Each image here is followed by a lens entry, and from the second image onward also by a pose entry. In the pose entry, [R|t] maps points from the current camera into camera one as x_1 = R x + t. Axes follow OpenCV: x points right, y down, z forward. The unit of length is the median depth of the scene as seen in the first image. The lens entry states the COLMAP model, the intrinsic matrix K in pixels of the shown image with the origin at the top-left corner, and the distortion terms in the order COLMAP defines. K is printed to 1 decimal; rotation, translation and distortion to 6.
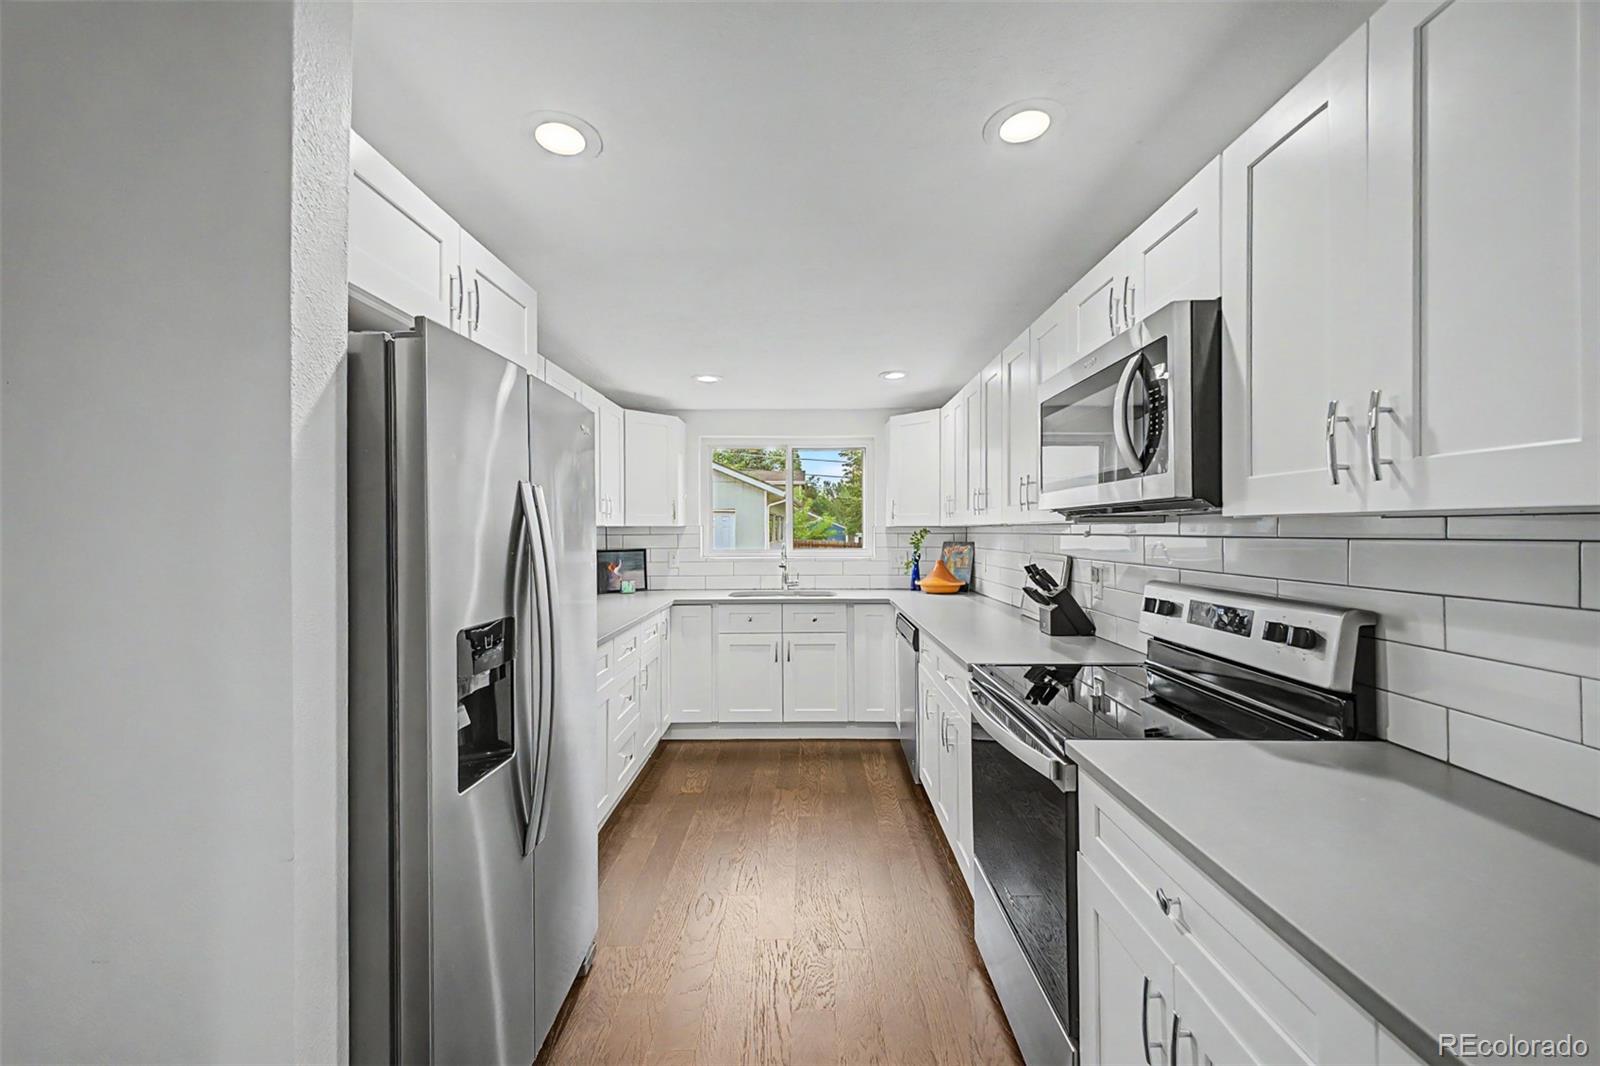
lens RADIAL K [[634.1, 0, 800.2], [0, 634.1, 527.1], [0, 0, 1]] dist [0.021929, -0.000463]
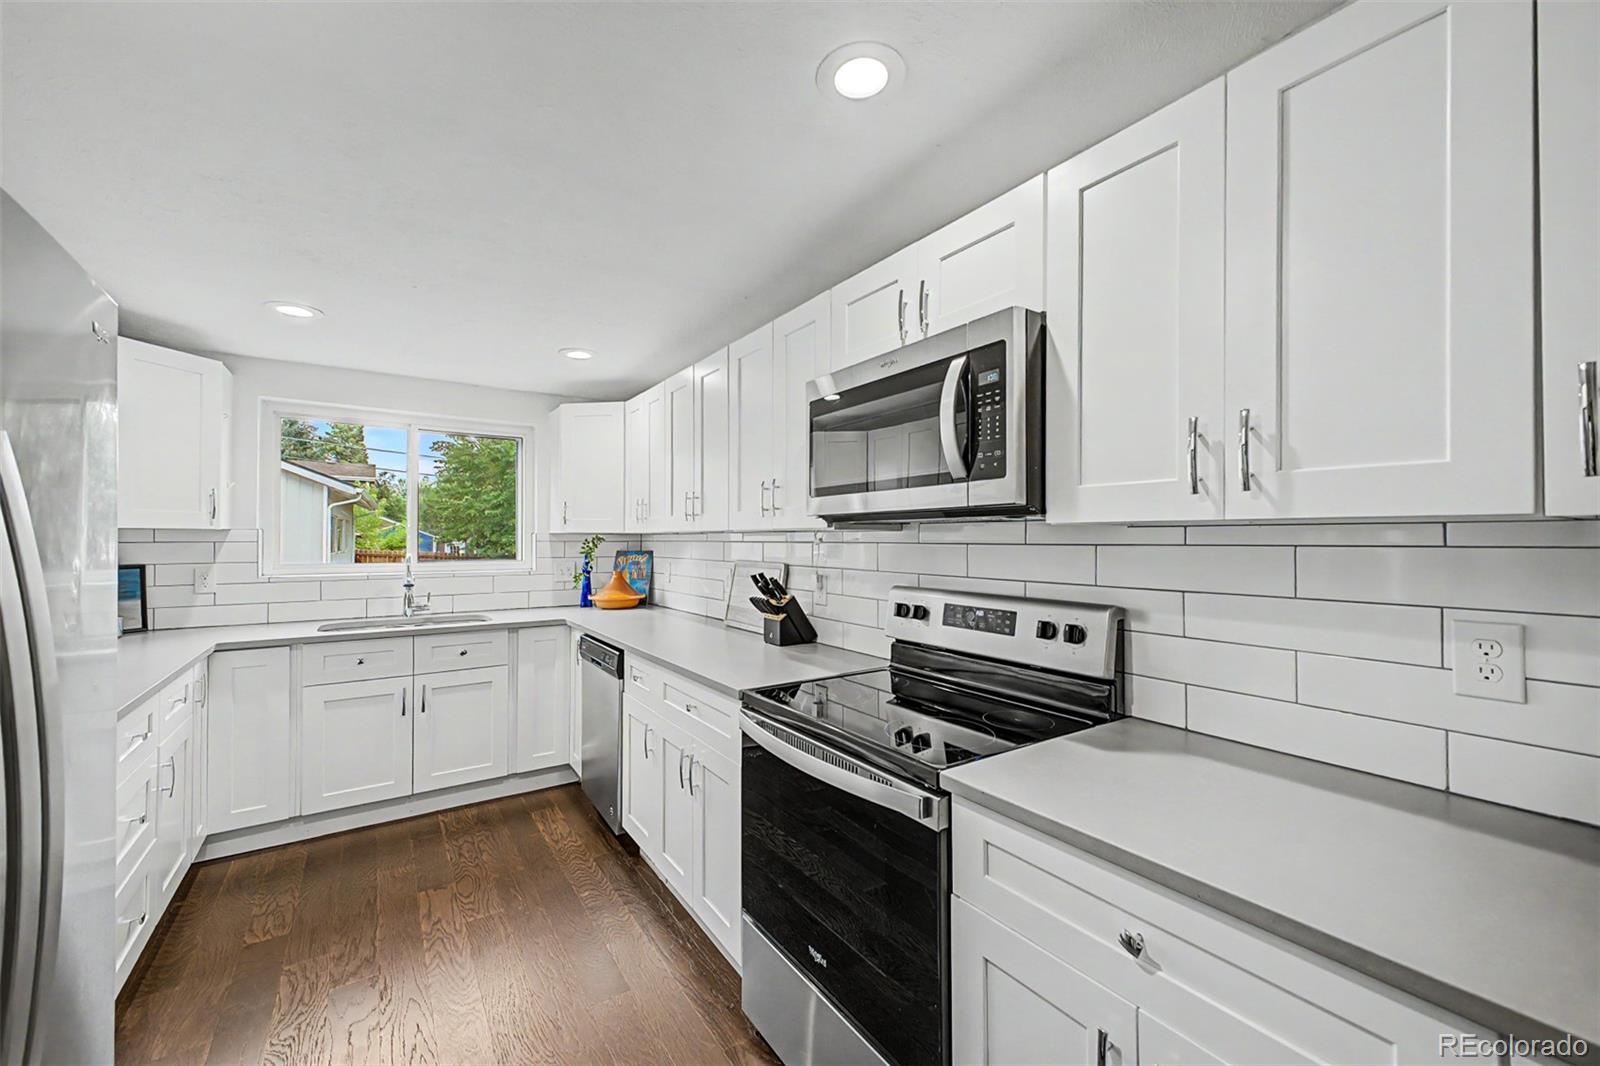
lens RADIAL K [[633.4, 0, 798.6], [0, 633.4, 535.0], [0, 0, 1]] dist [0.030607, -0.012233]
pose [[0.823884, 0.008170, 0.566699, -0.083089], [-0.007113, 0.999966, -0.004075, 0.002929], [-0.566713, -0.000673, 0.823915, 0.125436]]
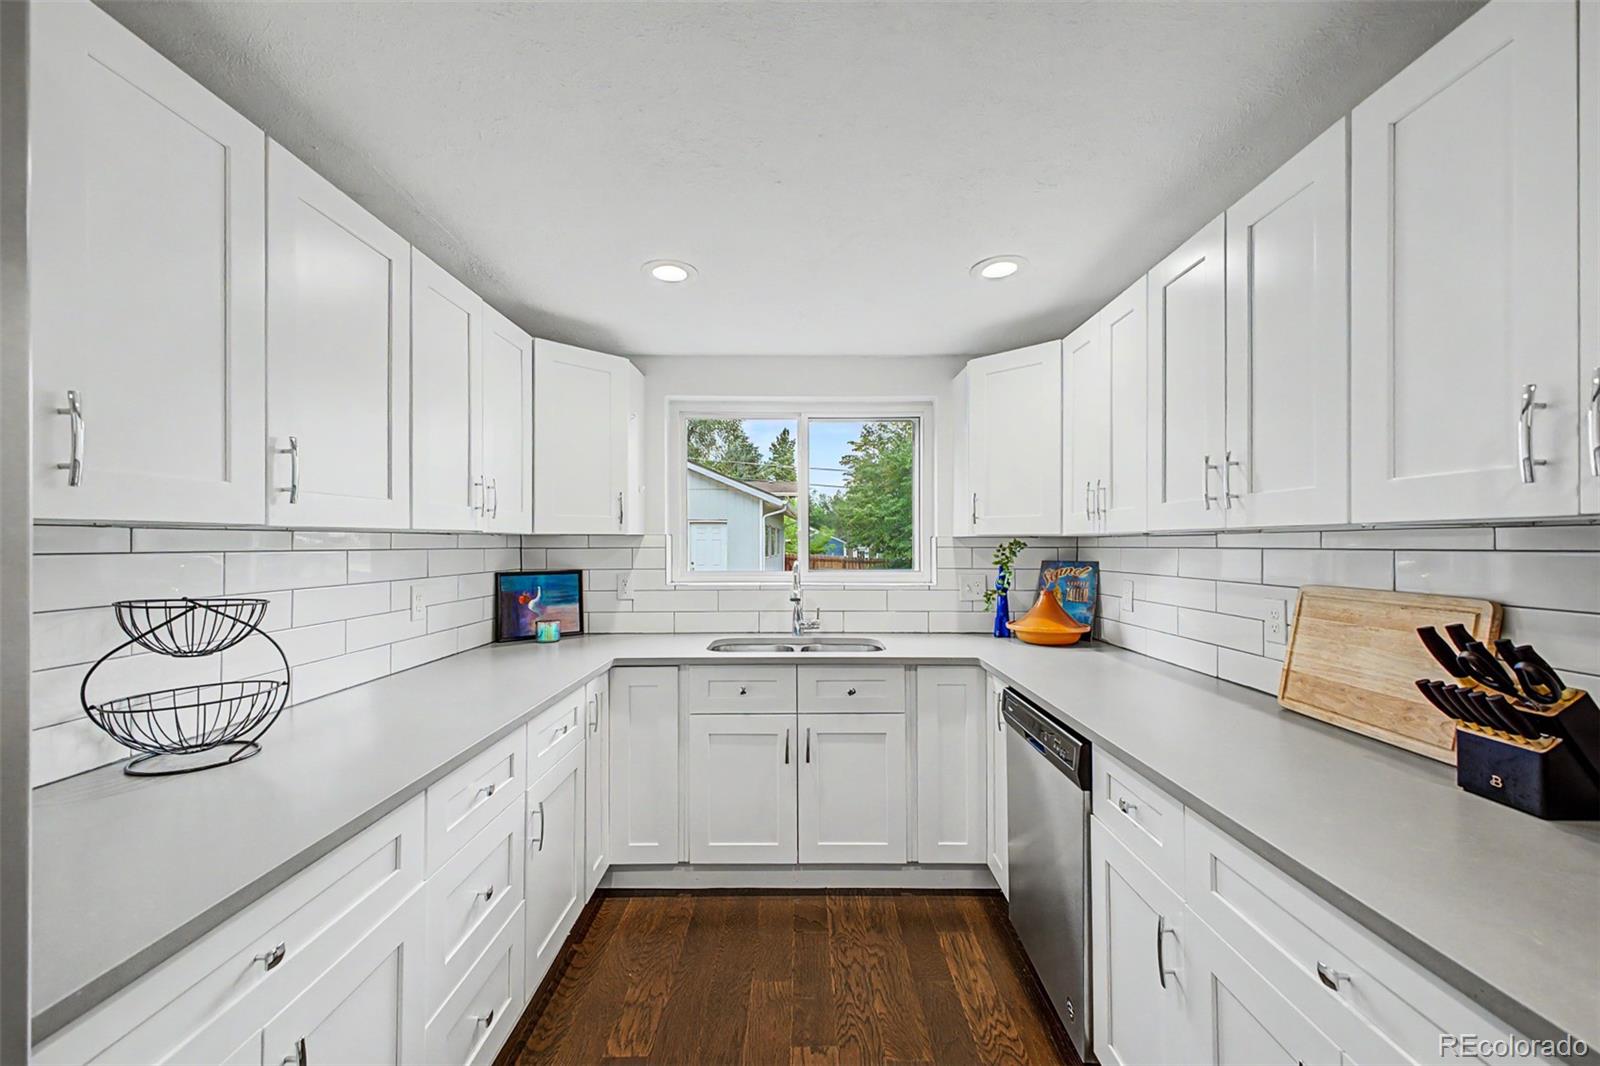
lens RADIAL K [[633.4, 0, 798.6], [0, 633.4, 535.0], [0, 0, 1]] dist [0.030607, -0.012233]
pose [[0.999965, 0.003256, 0.007696, -0.031921], [-0.003179, 0.999946, -0.009927, 0.004845], [-0.007727, 0.009902, 0.999921, 0.401524]]
